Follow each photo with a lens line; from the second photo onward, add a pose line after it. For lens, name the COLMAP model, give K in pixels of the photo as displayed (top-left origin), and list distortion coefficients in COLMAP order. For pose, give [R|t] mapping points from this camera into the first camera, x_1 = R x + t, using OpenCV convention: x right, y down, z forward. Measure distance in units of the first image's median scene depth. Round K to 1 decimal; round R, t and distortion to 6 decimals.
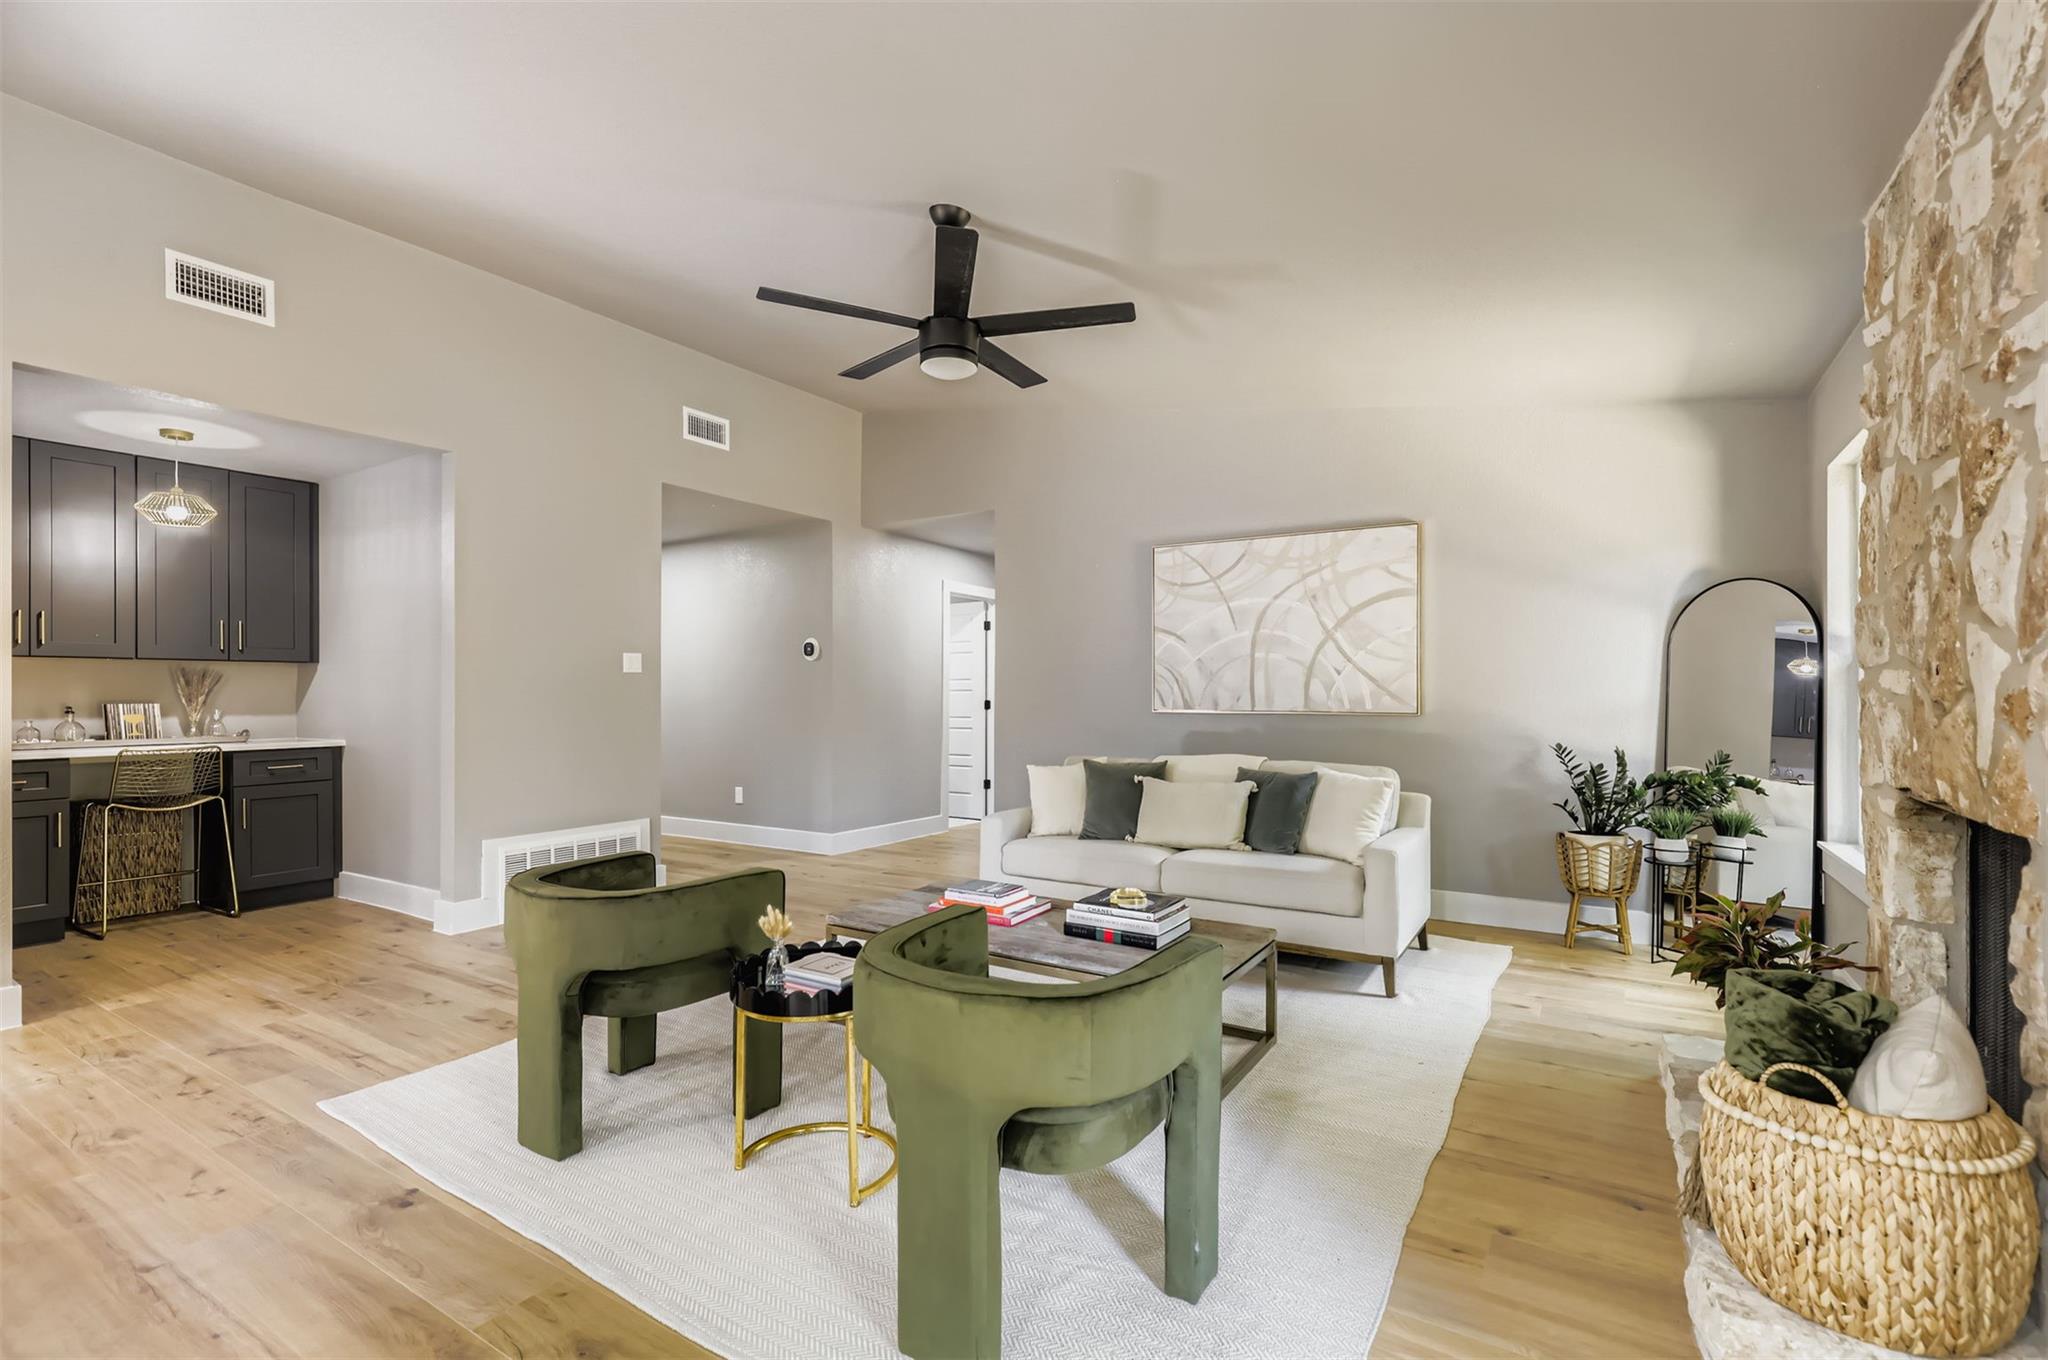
lens RADIAL K [[926.0, 0, 1013.8], [0, 926.0, 673.6], [0, 0, 1]] dist [0.006293, -0.001468]
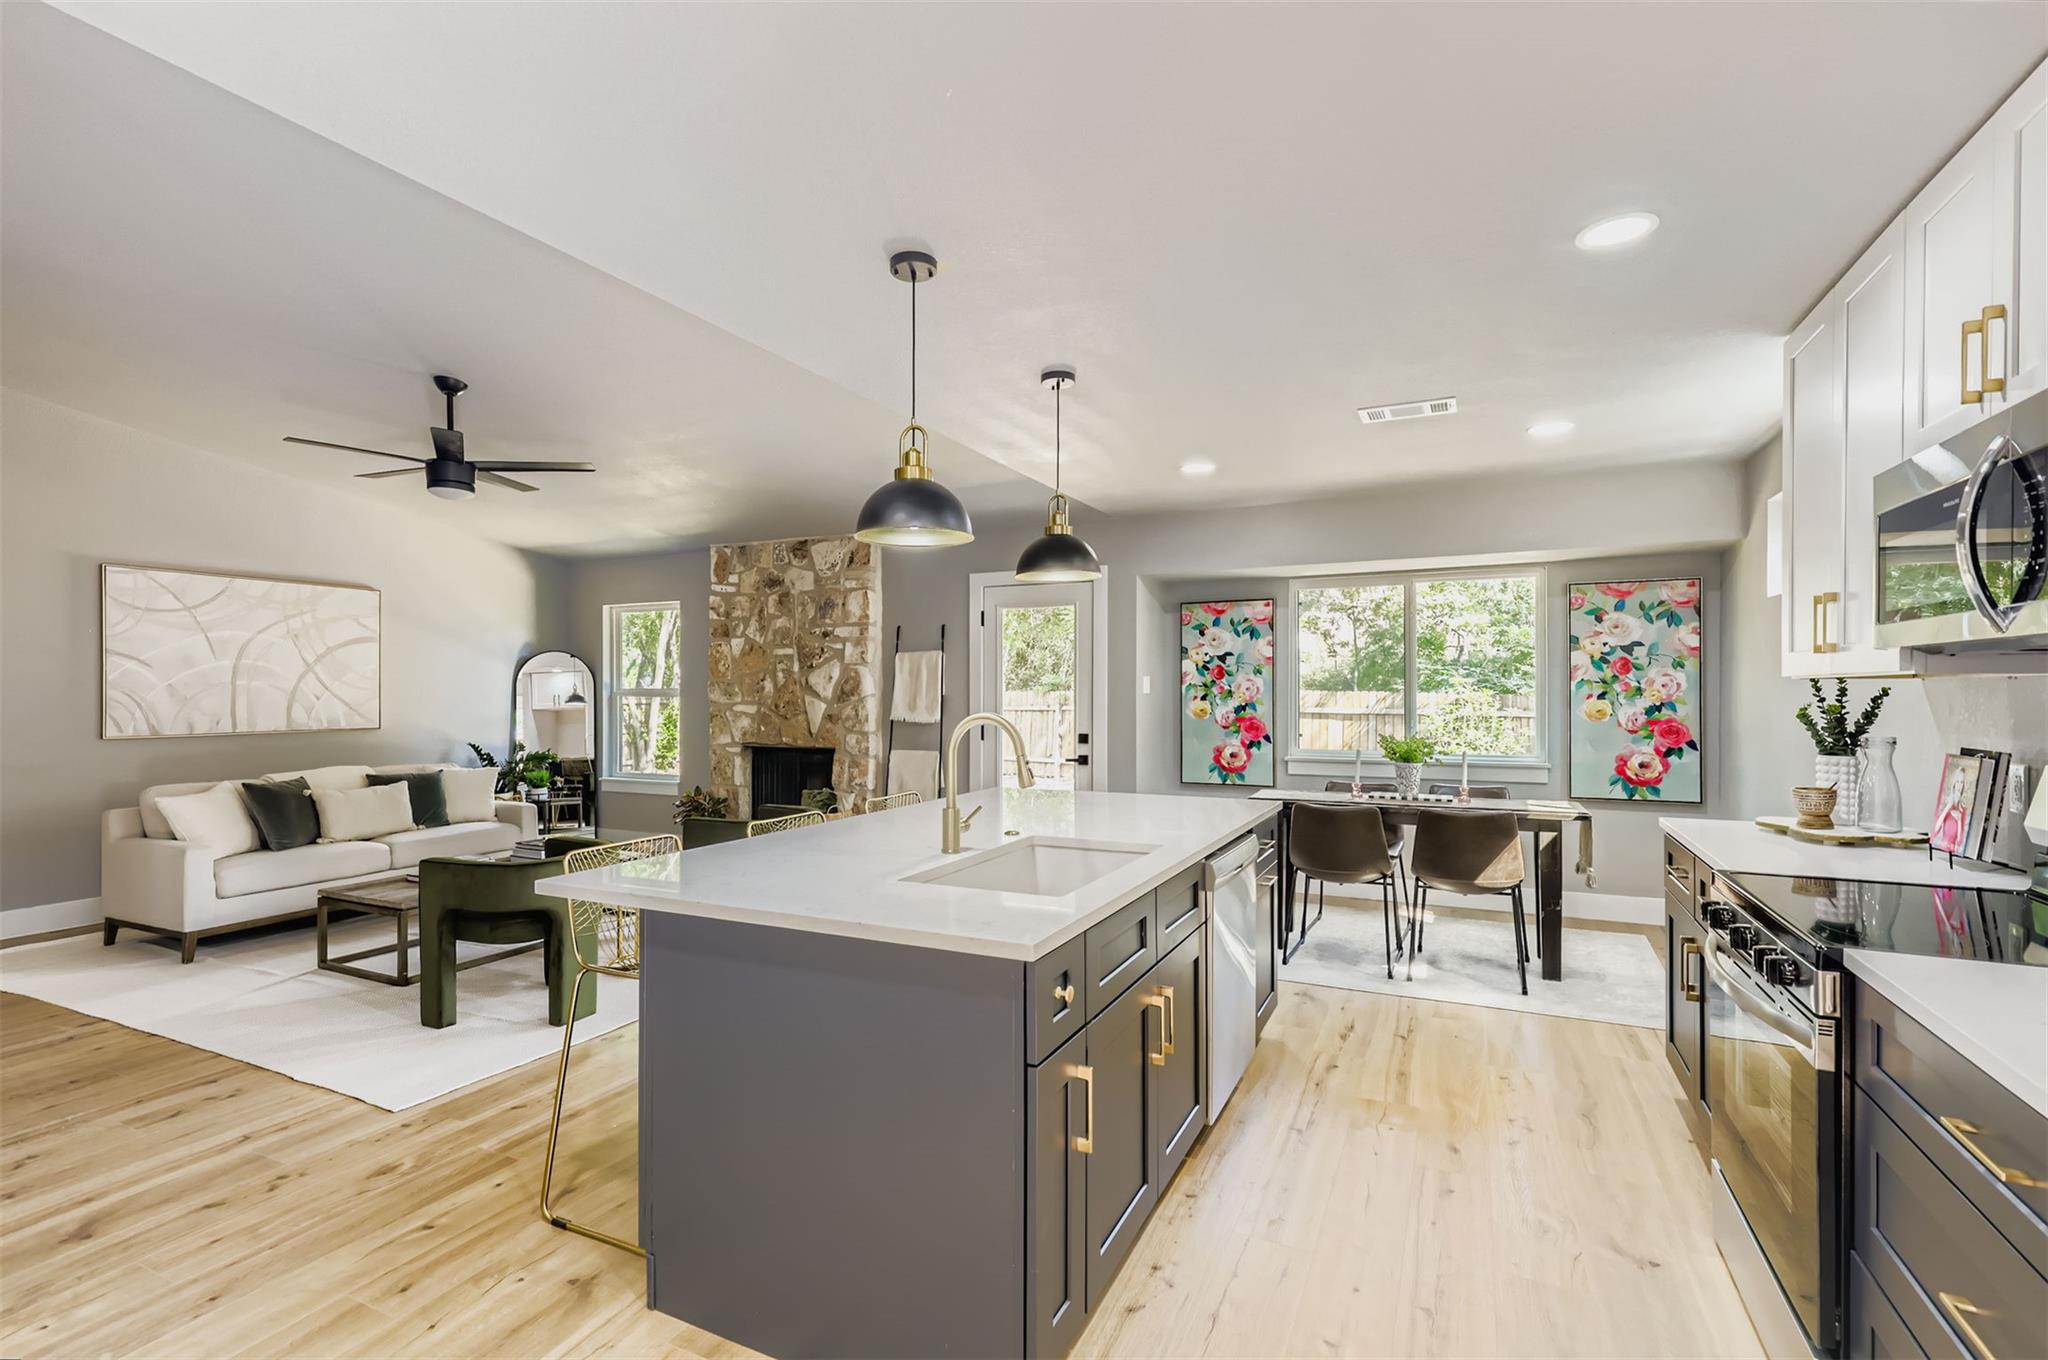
lens RADIAL K [[926.0, 0, 1020.3], [0, 926.0, 685.3], [0, 0, 1]] dist [0.006293, -0.001468]
pose [[-0.116579, 0.004610, 0.993171, -1.007910], [-0.021189, 0.999750, -0.007127, -0.030047], [-0.992955, -0.021875, -0.116453, 0.202785]]
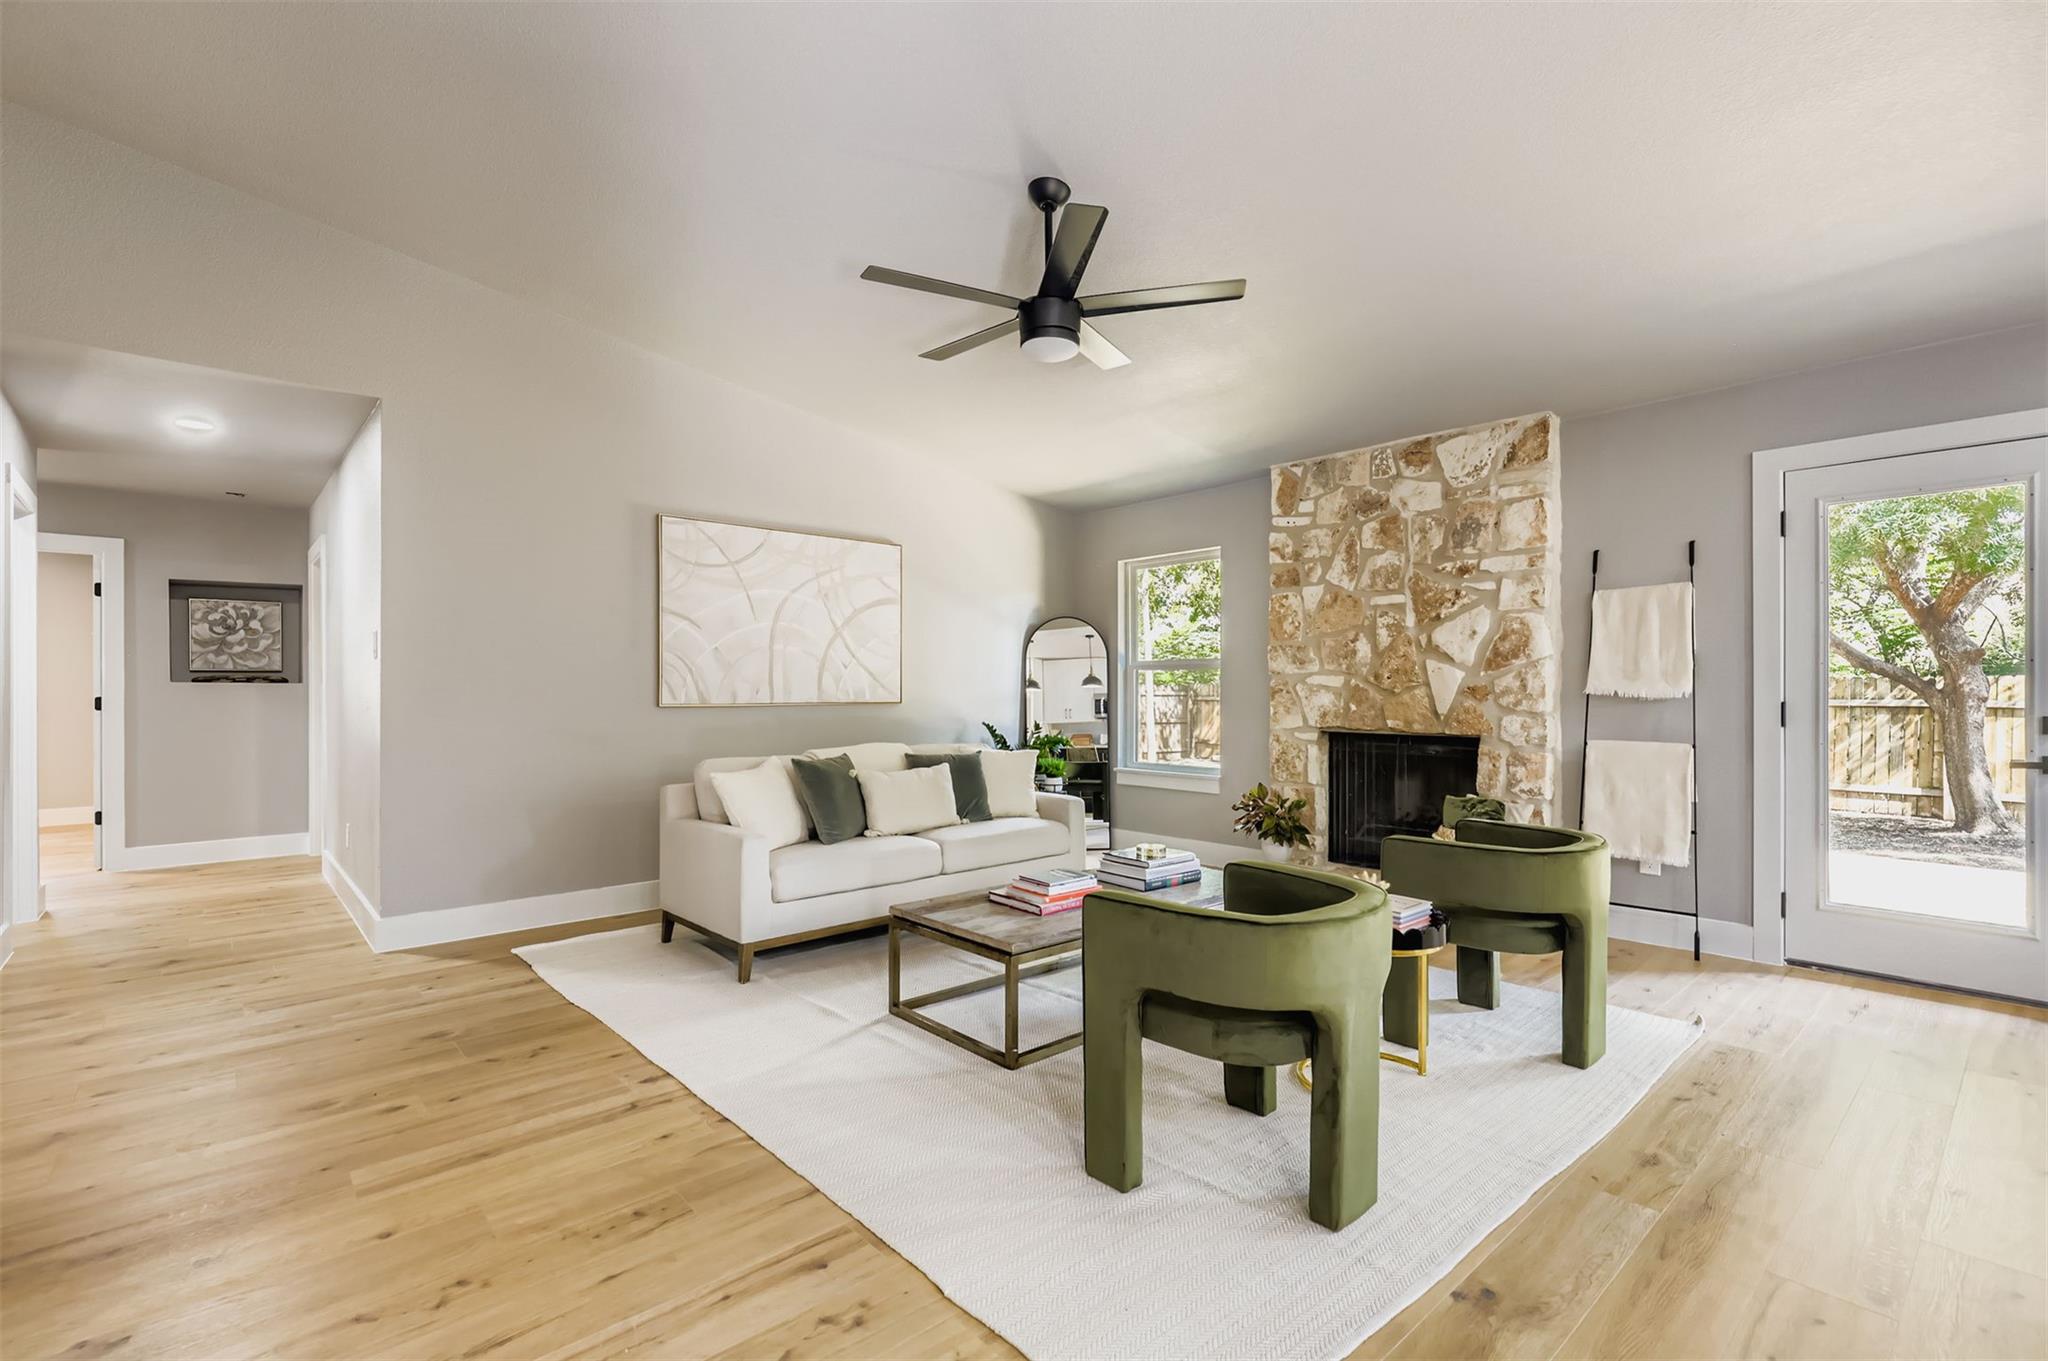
lens RADIAL K [[926.0, 0, 1031.7], [0, 926.0, 679.8], [0, 0, 1]] dist [0.006293, -0.001468]
pose [[0.267339, 0.010407, 0.963546, -0.651801], [-0.020888, 0.999769, -0.005003, 0.014979], [-0.963376, -0.018789, 0.267495, 0.490903]]
